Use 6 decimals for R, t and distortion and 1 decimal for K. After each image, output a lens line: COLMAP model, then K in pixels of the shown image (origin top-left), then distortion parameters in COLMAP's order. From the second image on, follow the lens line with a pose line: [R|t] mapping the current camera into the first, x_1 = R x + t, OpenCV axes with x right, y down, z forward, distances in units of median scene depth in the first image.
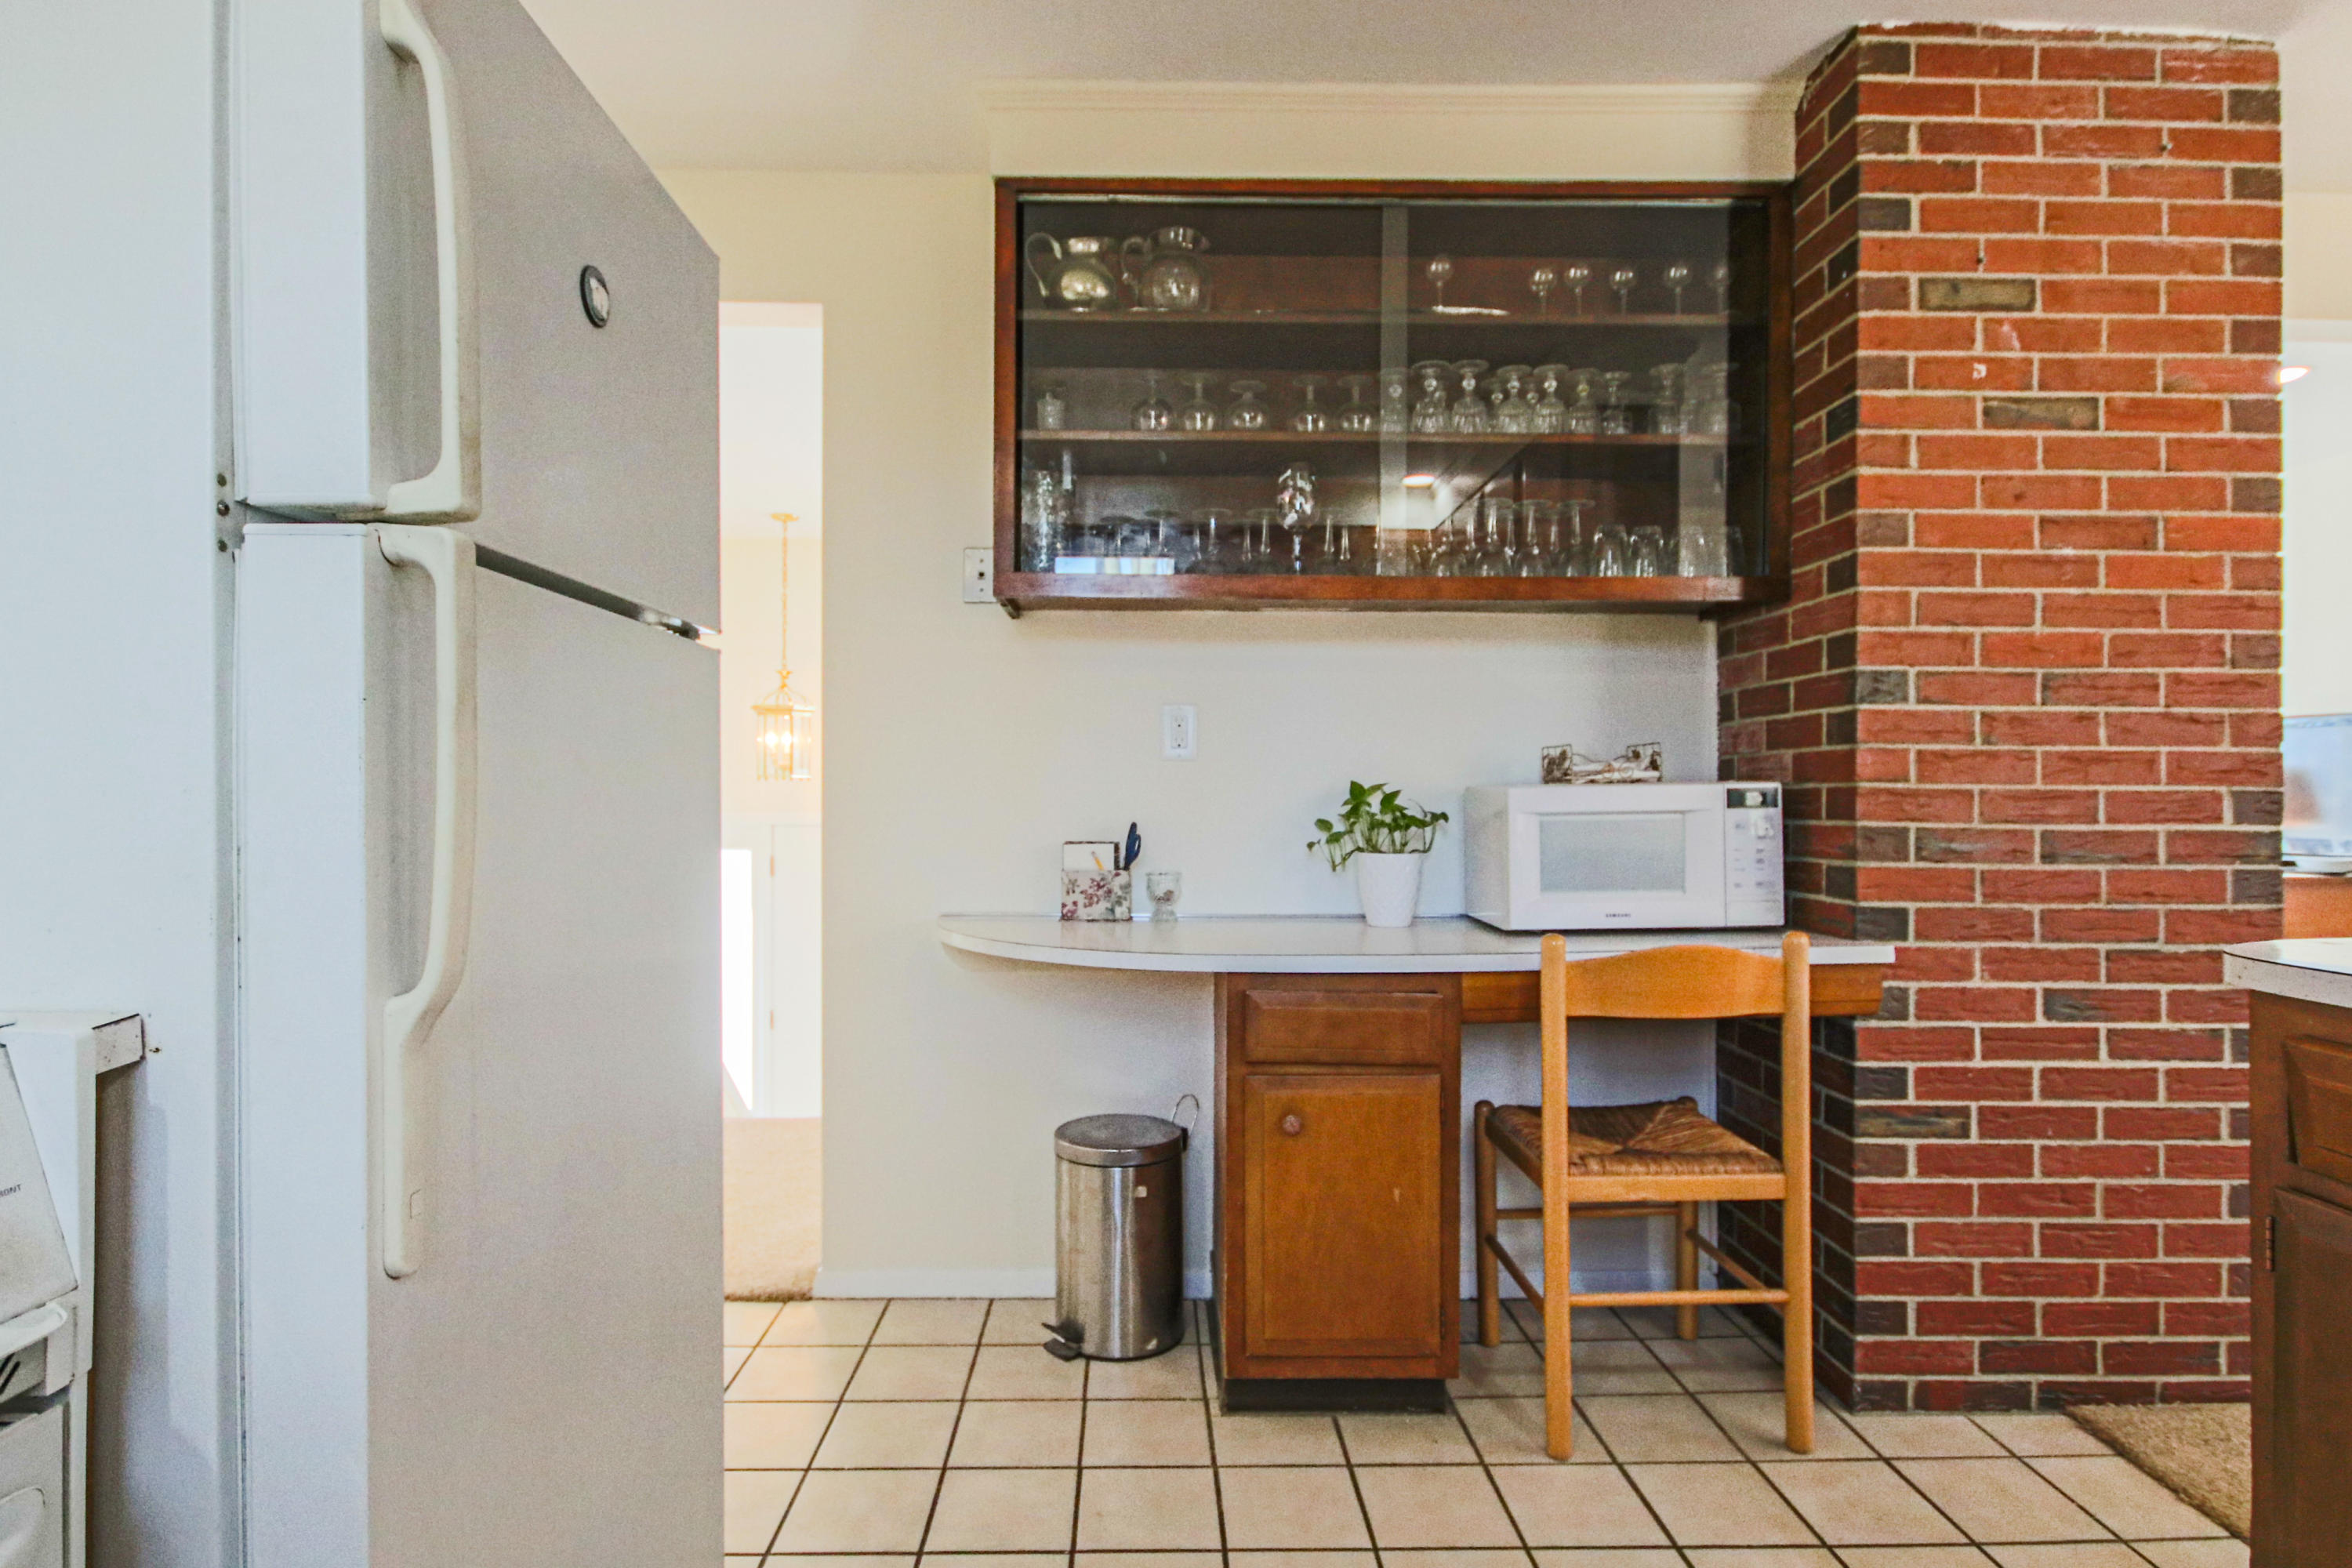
lens RADIAL K [[1222.0, 0, 1162.2], [0, 1222.0, 788.8], [0, 0, 1]] dist [0.012297, -0.007484]
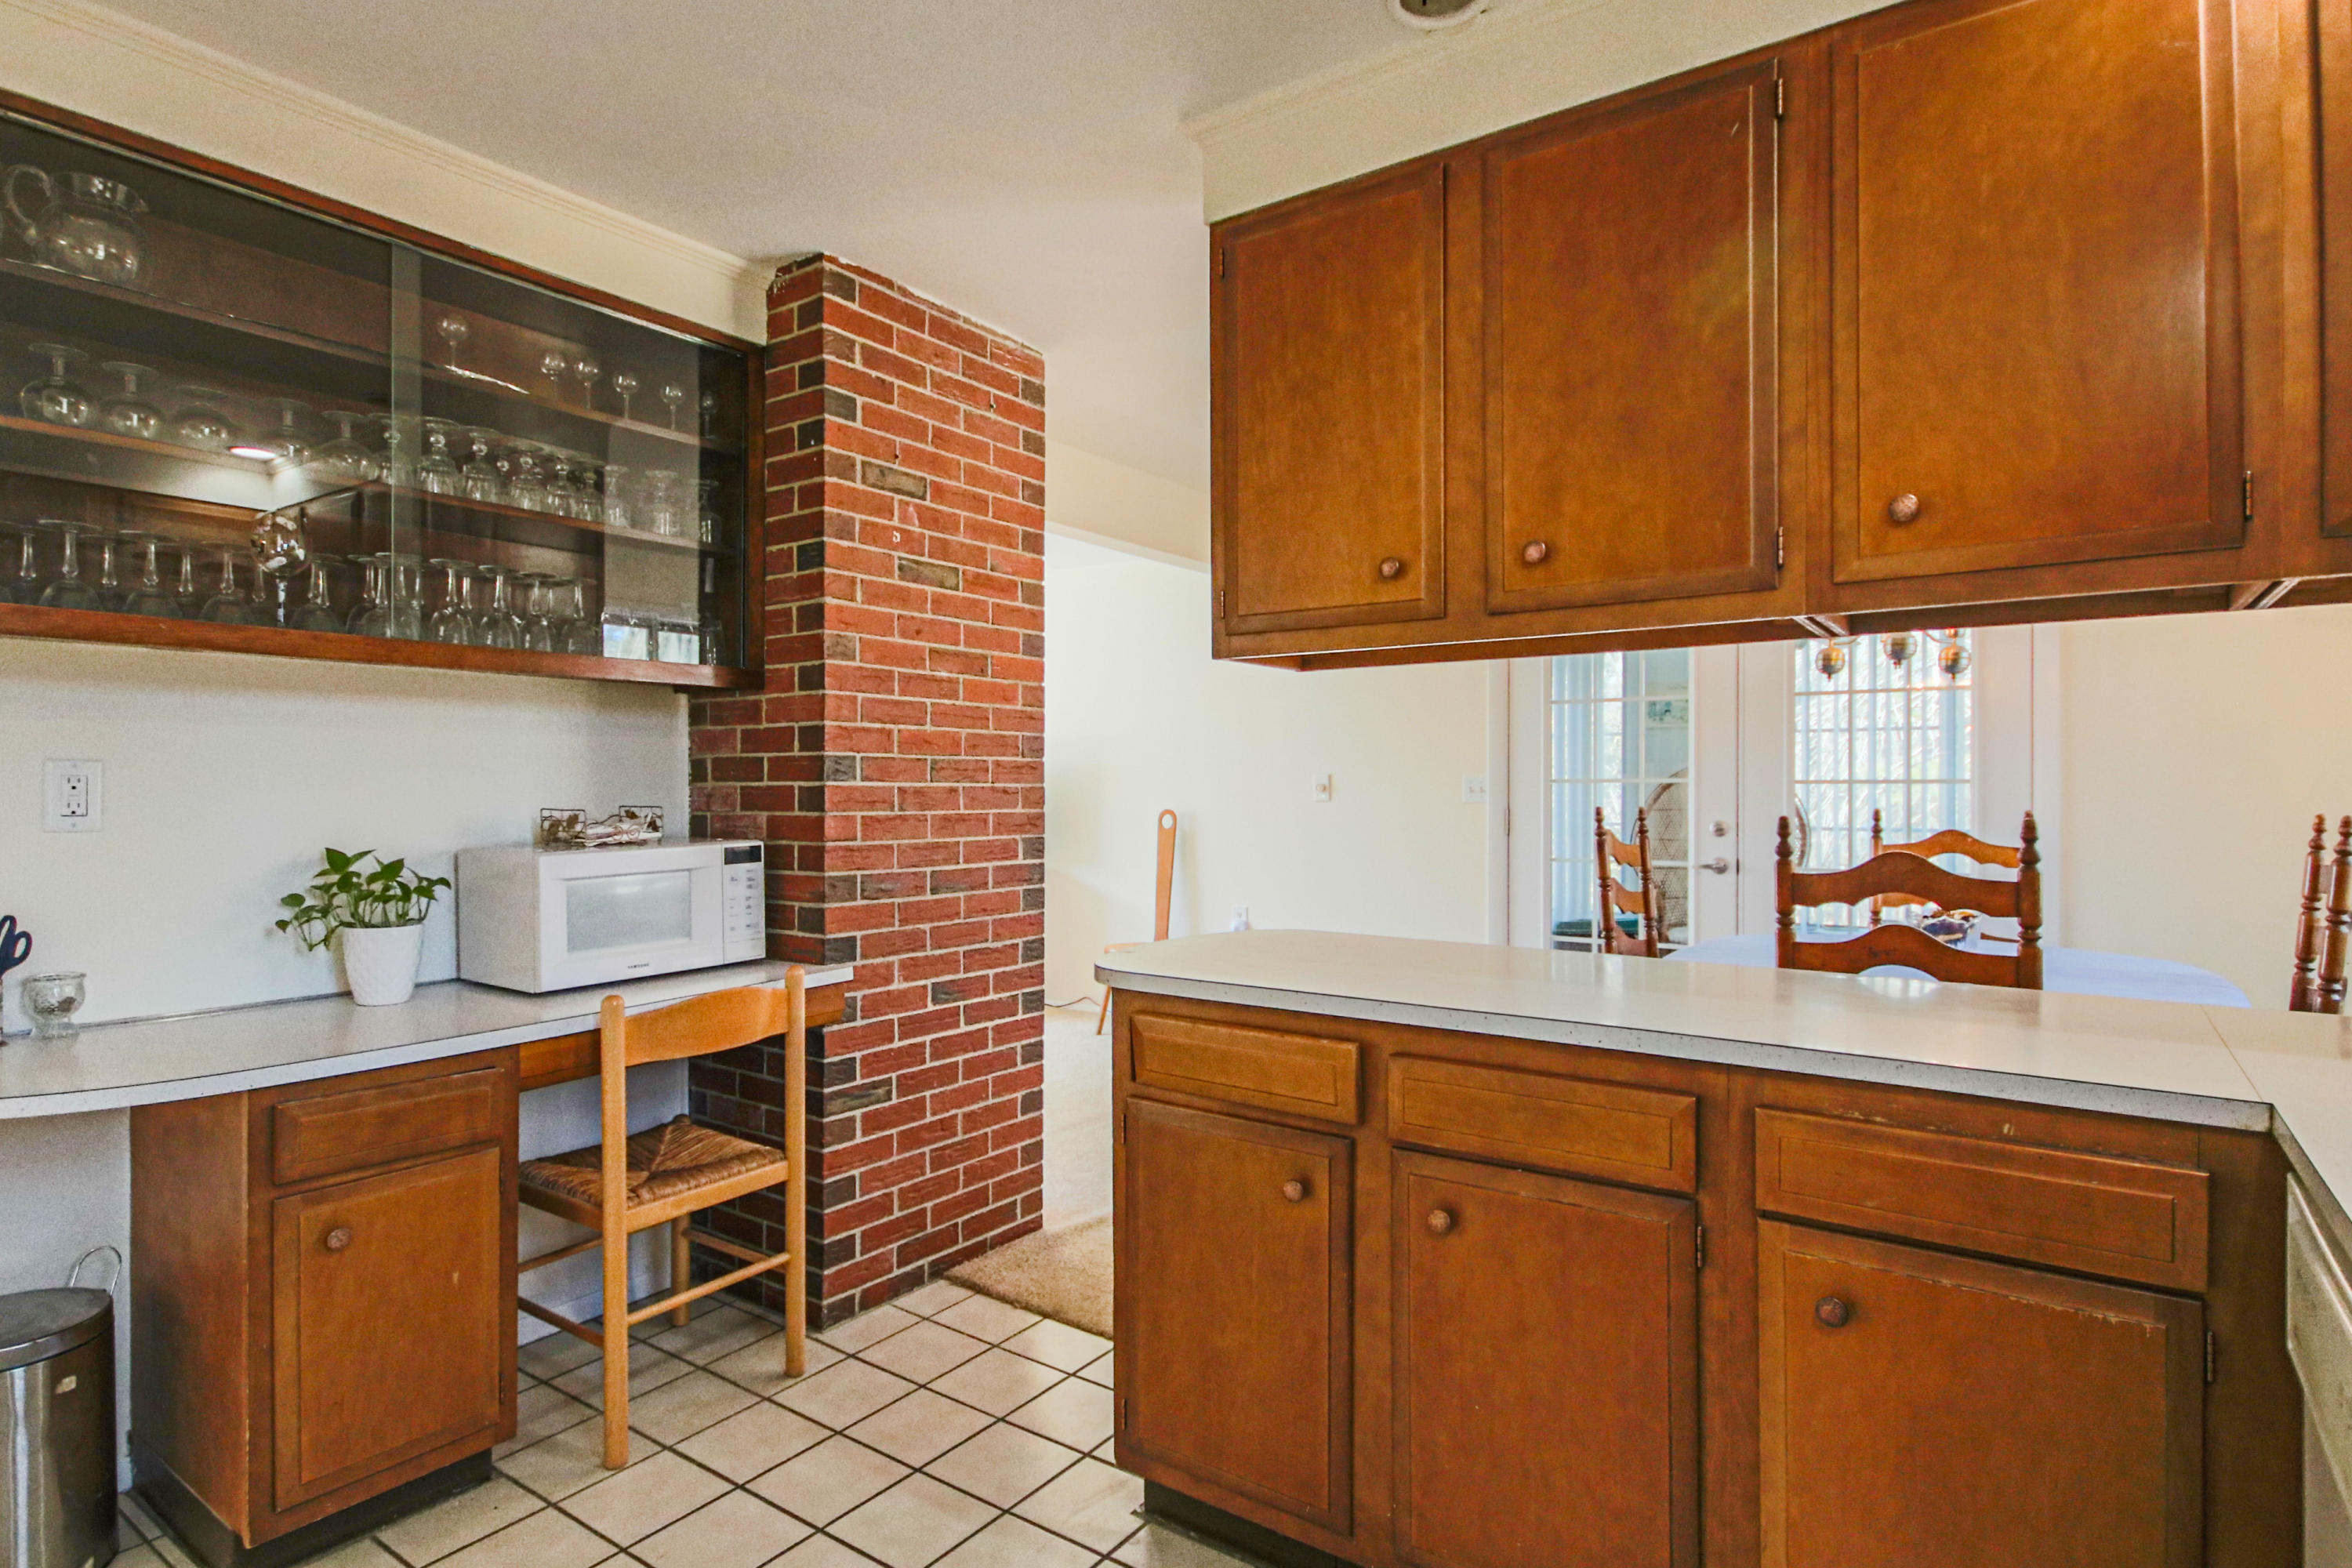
lens RADIAL K [[1222.0, 0, 1173.9], [0, 1222.0, 788.9], [0, 0, 1]] dist [0.012297, -0.007484]
pose [[0.589285, -0.003144, 0.807919, -0.252791], [-0.001937, 0.999984, 0.005303, -0.068007], [-0.807923, -0.004690, 0.589269, -0.052785]]
